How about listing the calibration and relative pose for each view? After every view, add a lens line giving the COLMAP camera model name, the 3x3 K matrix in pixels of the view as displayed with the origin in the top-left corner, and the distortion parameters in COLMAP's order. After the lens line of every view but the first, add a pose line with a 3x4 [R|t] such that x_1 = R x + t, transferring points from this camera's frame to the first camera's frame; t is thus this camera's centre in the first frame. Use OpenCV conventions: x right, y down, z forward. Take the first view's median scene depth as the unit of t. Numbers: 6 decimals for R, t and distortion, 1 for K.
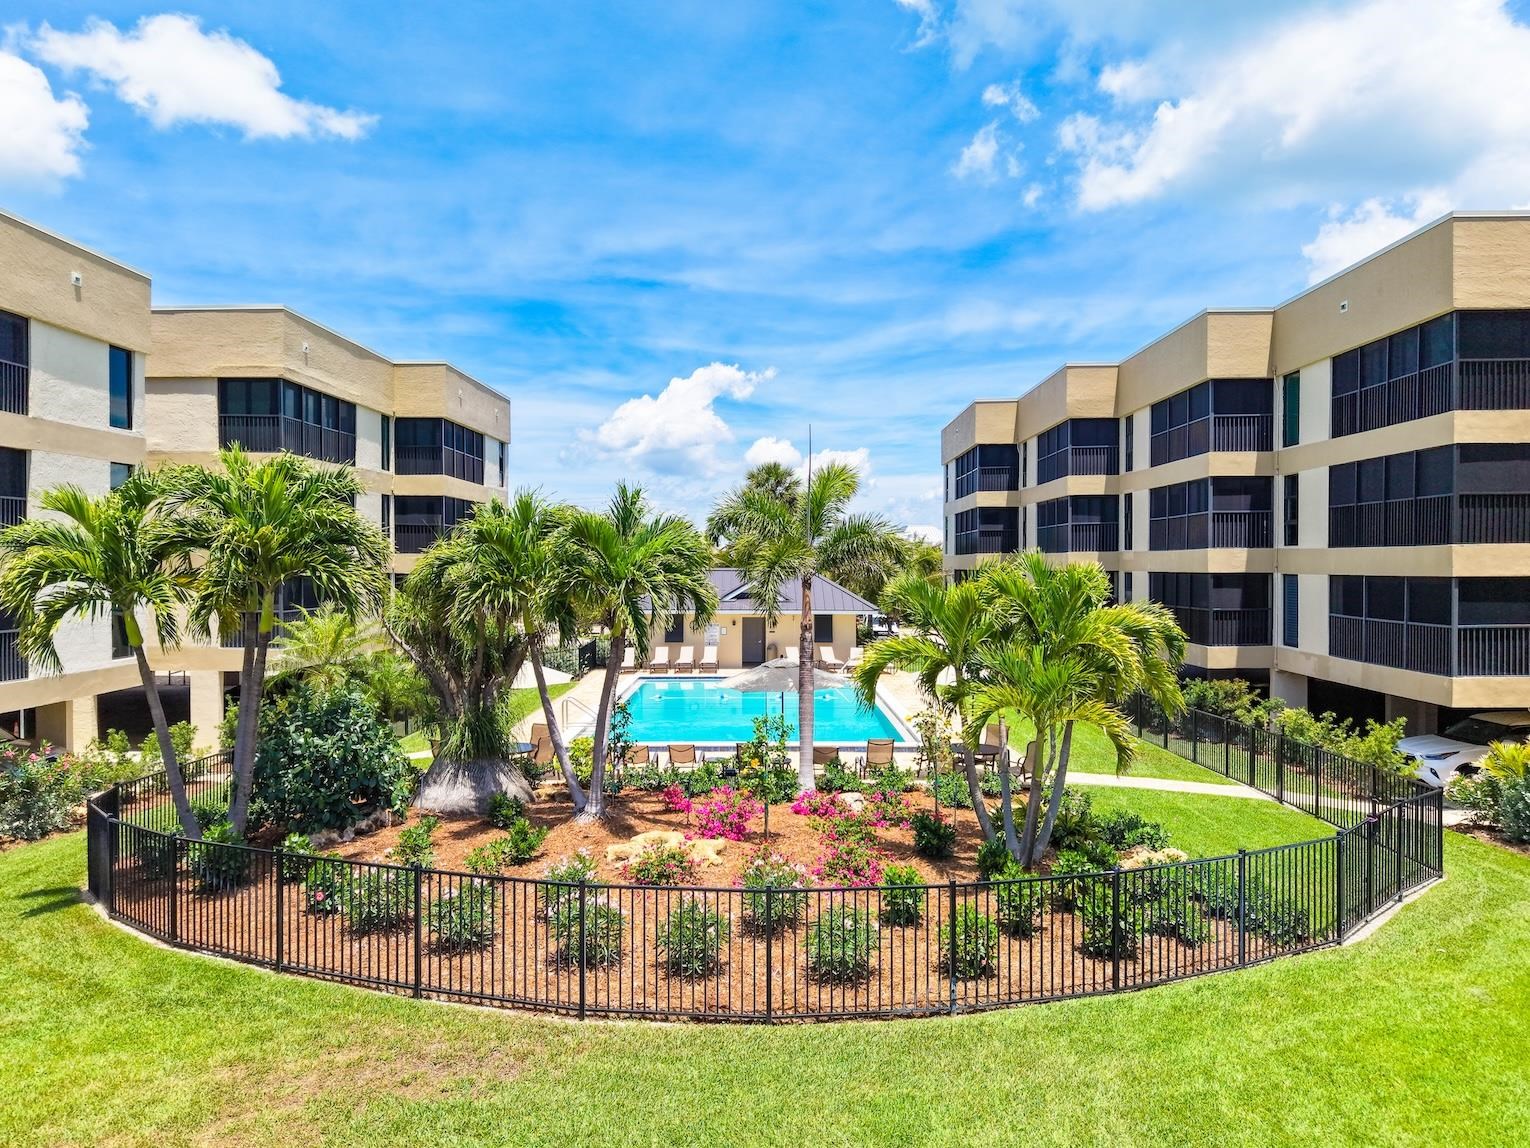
lens RADIAL K [[1048.2, 0, 791.5], [0, 1048.2, 577.7], [0, 0, 1]] dist [0.016058, -0.001450]
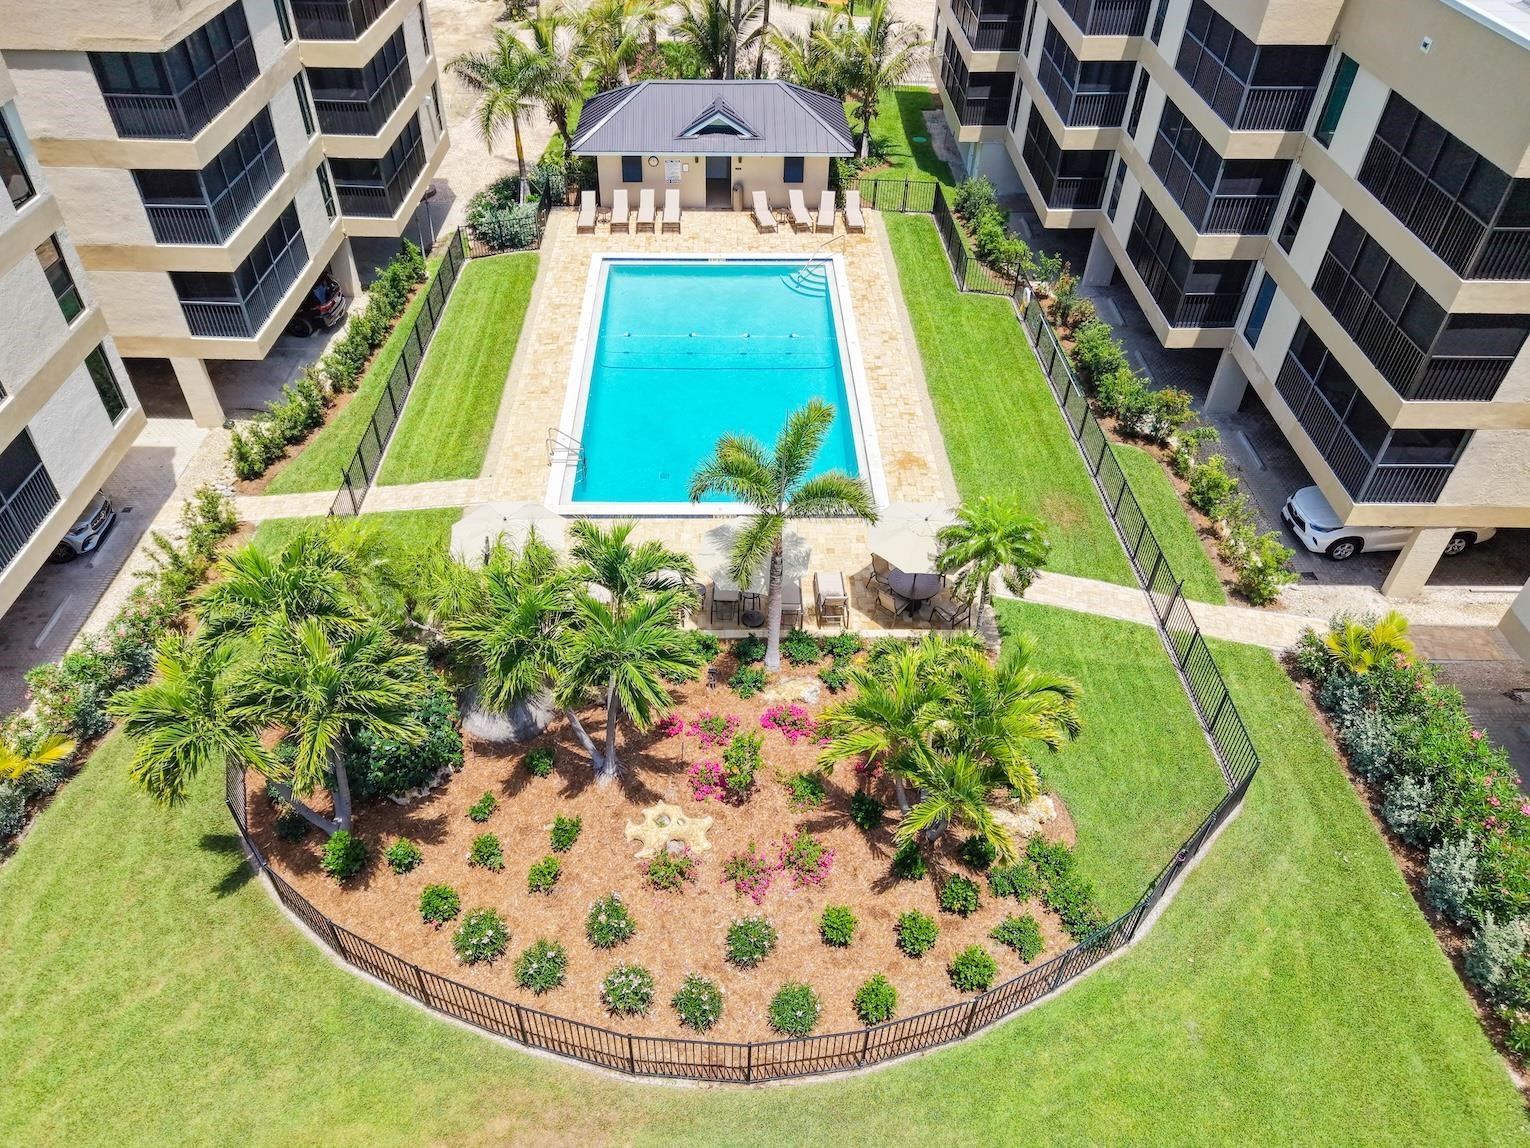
lens RADIAL K [[1032.2, 0, 770.9], [0, 1032.2, 575.1], [0, 0, 1]] dist [0.034802, -0.025429]
pose [[0.999509, 0.015340, 0.027316, -0.015344], [-0.029202, 0.771917, 0.635053, -0.421848], [-0.011344, -0.635539, 0.771986, 0.086940]]
